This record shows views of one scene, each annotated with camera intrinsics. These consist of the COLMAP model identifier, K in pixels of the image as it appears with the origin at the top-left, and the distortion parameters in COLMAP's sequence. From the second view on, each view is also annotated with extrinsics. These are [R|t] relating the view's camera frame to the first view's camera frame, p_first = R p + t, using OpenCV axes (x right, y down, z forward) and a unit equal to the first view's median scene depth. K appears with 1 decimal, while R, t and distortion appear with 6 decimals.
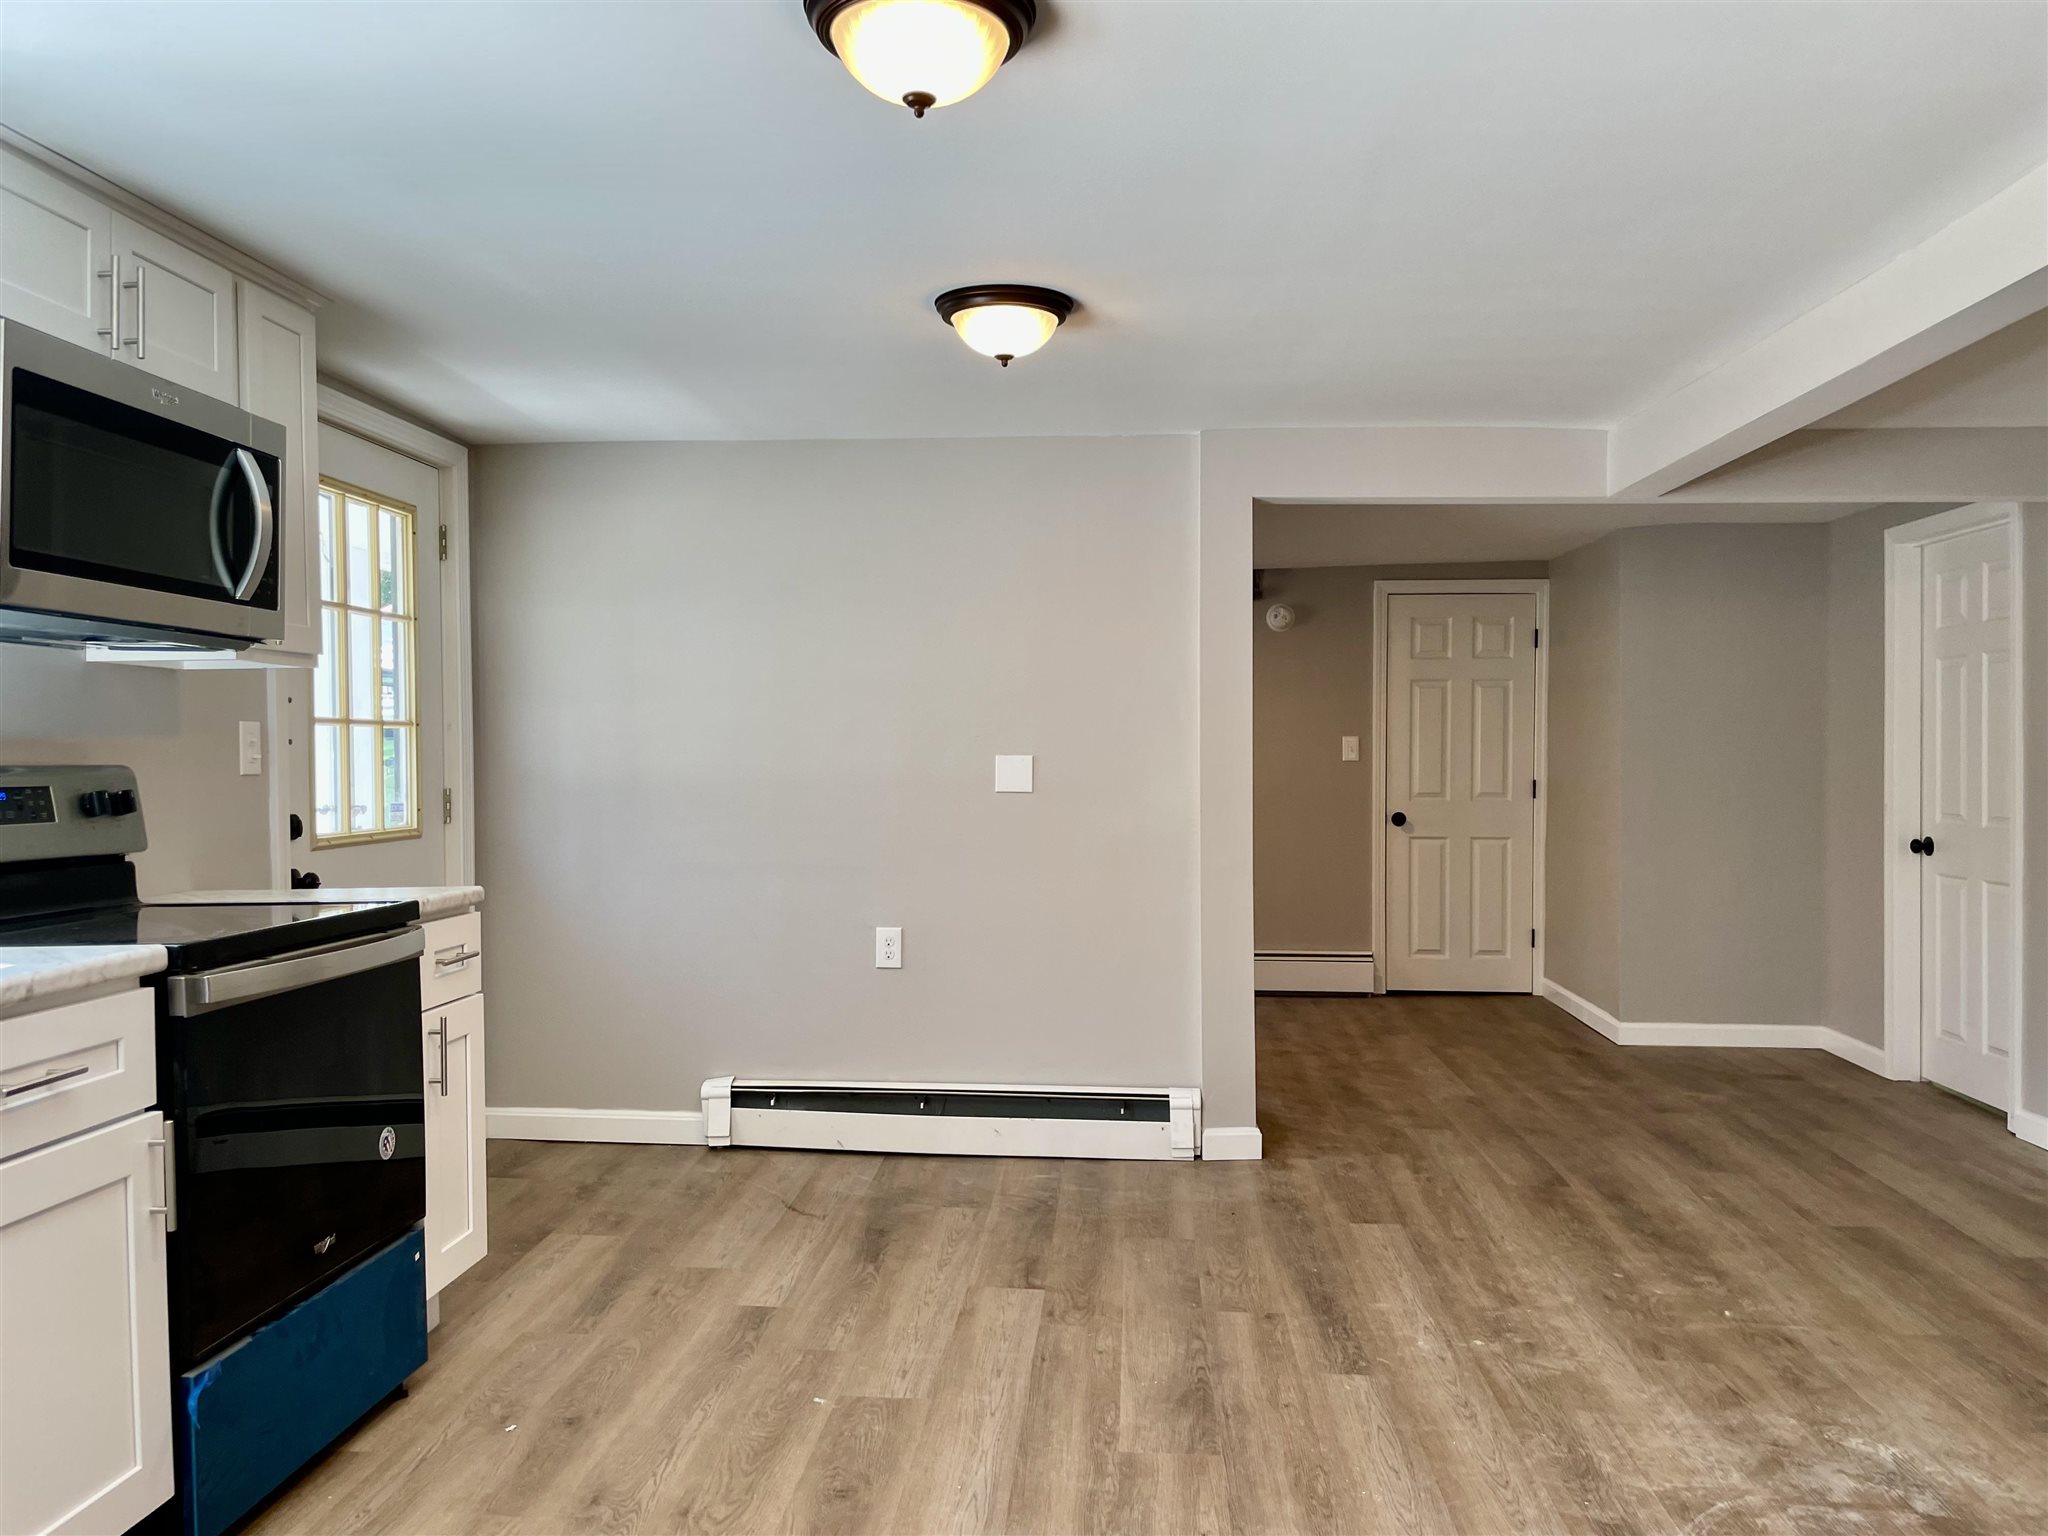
lens RADIAL K [[1558.5, 0, 1021.6], [0, 1558.5, 781.3], [0, 0, 1]] dist [0.084396, -0.118462]
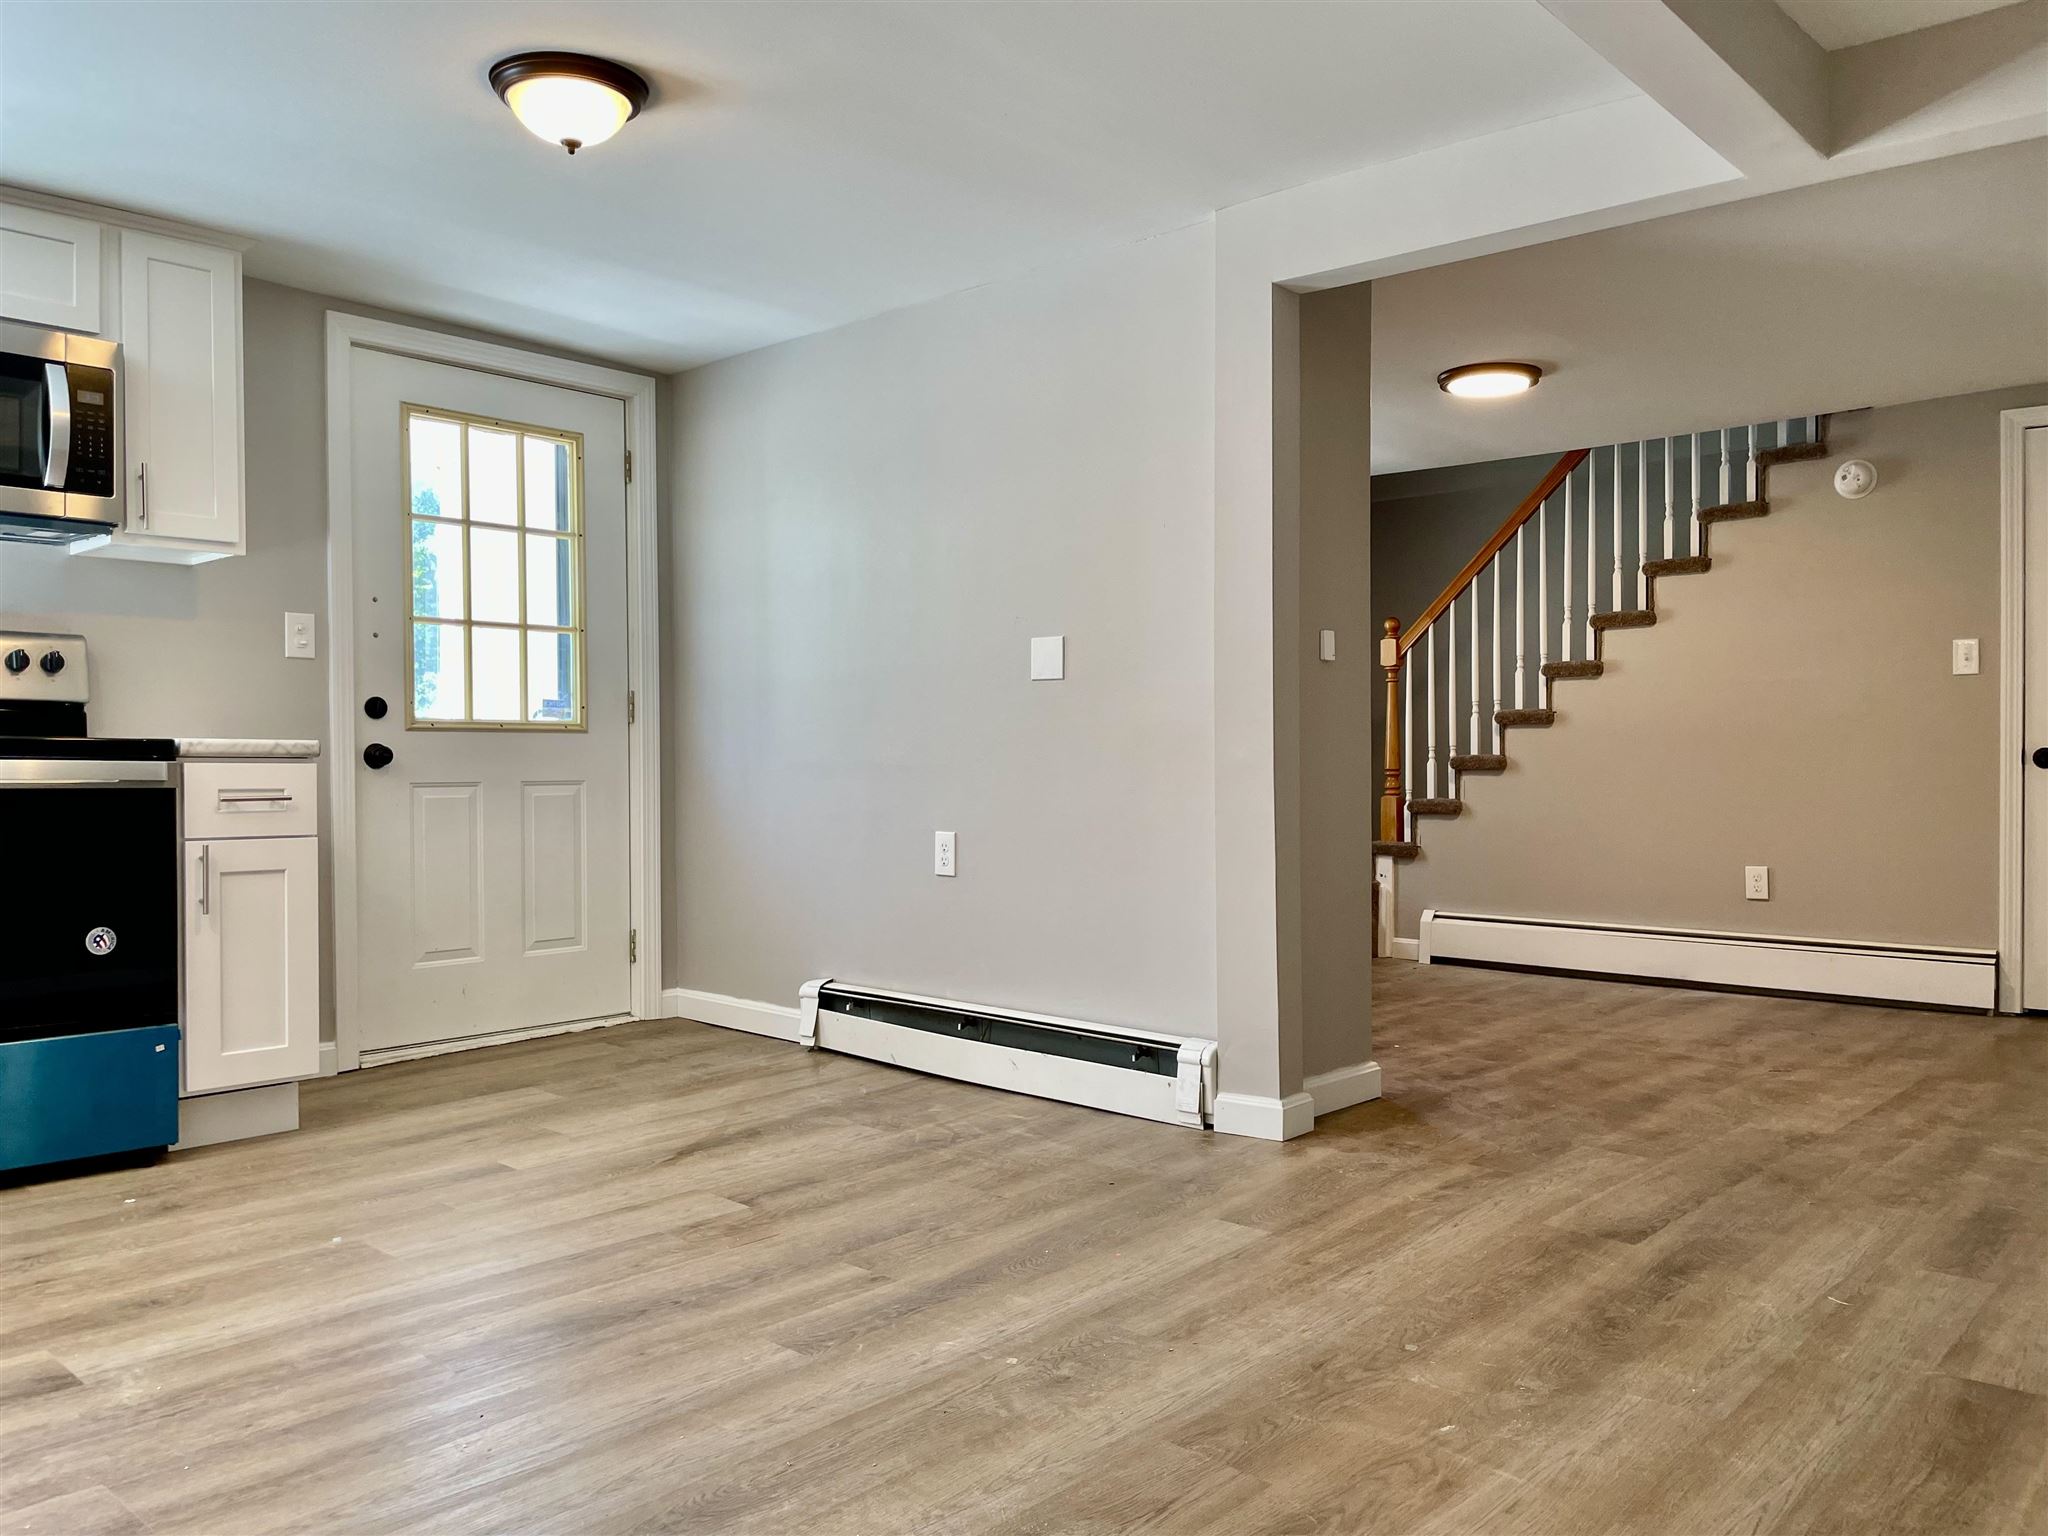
lens RADIAL K [[1555.3, 0, 1006.0], [0, 1555.3, 777.3], [0, 0, 1]] dist [0.081602, -0.109791]
pose [[0.785939, 0.007567, -0.618258, 0.648548], [-0.010659, 0.999942, -0.001312, 0.079873], [0.618212, 0.007621, 0.785974, 0.384126]]
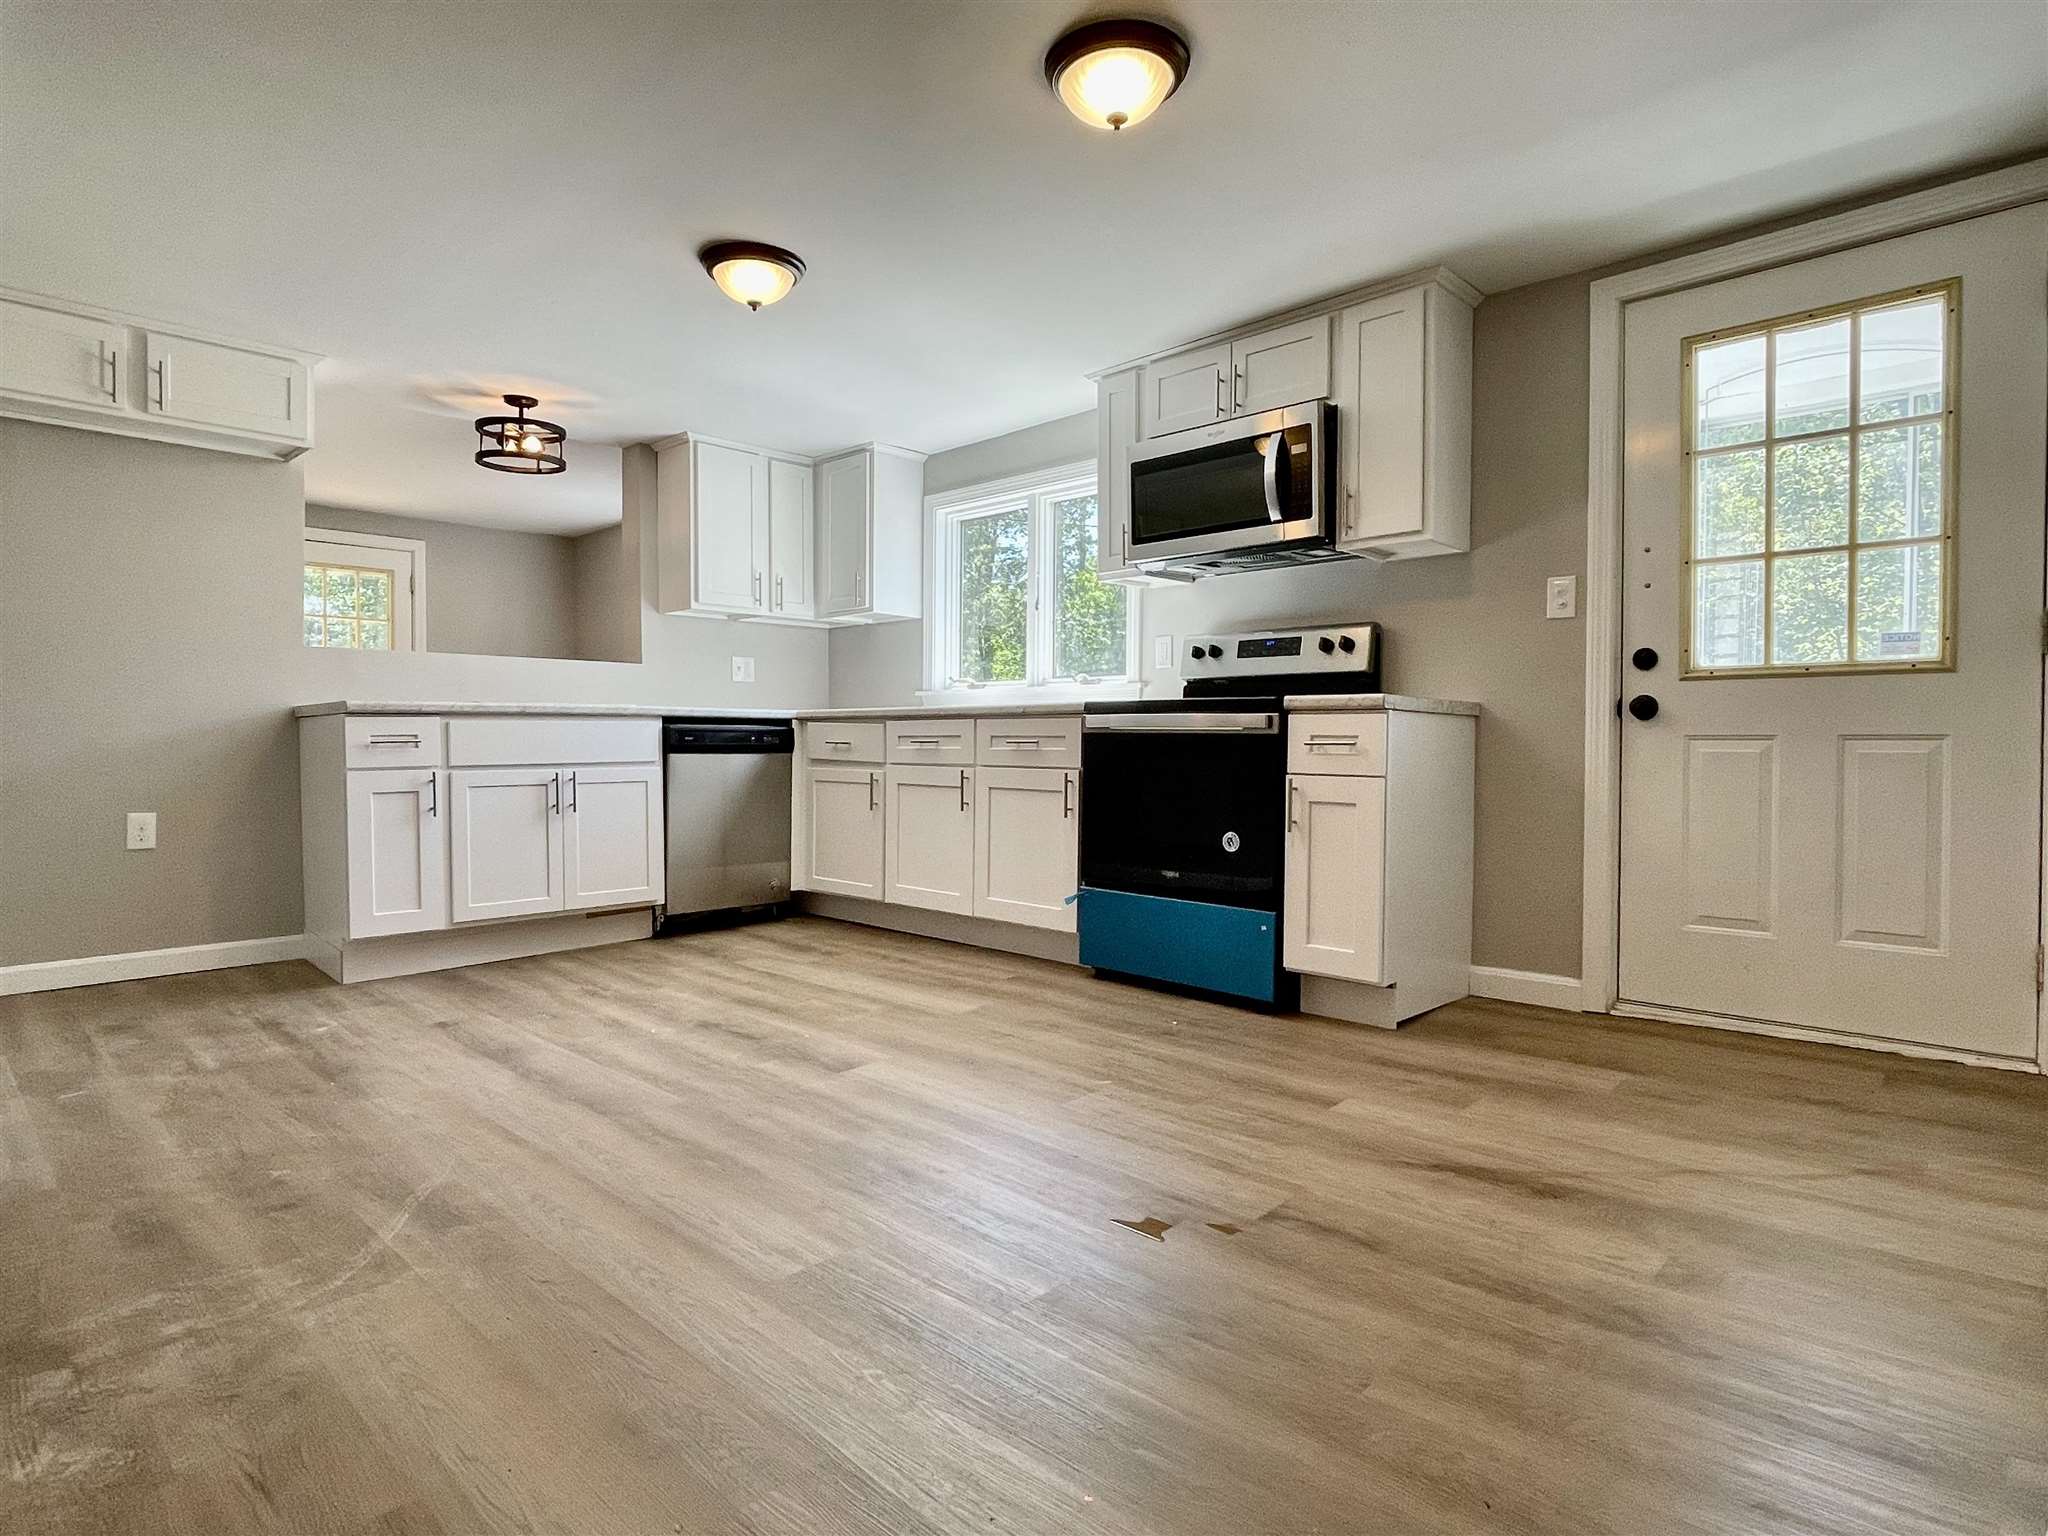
lens RADIAL K [[1115.5, 0, 1028.9], [0, 1115.5, 763.2], [0, 0, 1]] dist [-0.010325, 0.001122]
pose [[-0.638023, 0.022286, -0.769695, 0.477548], [-0.009753, 0.999267, 0.037017, 0.082454], [0.769956, 0.031125, -0.637338, 1.213449]]
